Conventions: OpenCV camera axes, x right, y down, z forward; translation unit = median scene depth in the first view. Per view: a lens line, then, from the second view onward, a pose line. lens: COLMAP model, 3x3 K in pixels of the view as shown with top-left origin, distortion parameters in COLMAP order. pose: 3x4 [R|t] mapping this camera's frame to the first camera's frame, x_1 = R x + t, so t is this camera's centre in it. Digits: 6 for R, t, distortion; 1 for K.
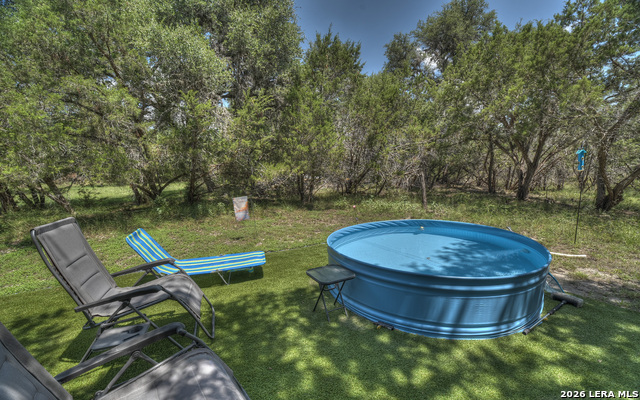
lens RADIAL K [[267.7, 0, 320.0], [0, 267.7, 200.0], [0, 0, 1]] dist [0.001104, -0.000015]
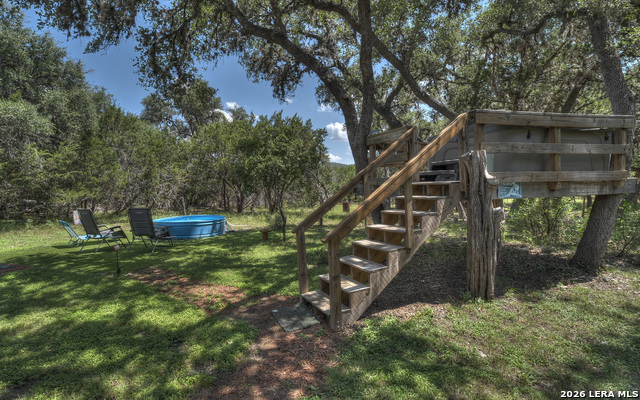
lens RADIAL K [[267.7, 0, 320.0], [0, 267.7, 200.0], [0, 0, 1]] dist [0.001104, -0.000015]
pose [[0.645022, -0.009766, 0.764101, -0.258806], [0.086834, 0.994378, -0.060593, 0.069585], [-0.759214, 0.105434, 0.642244, -0.550162]]
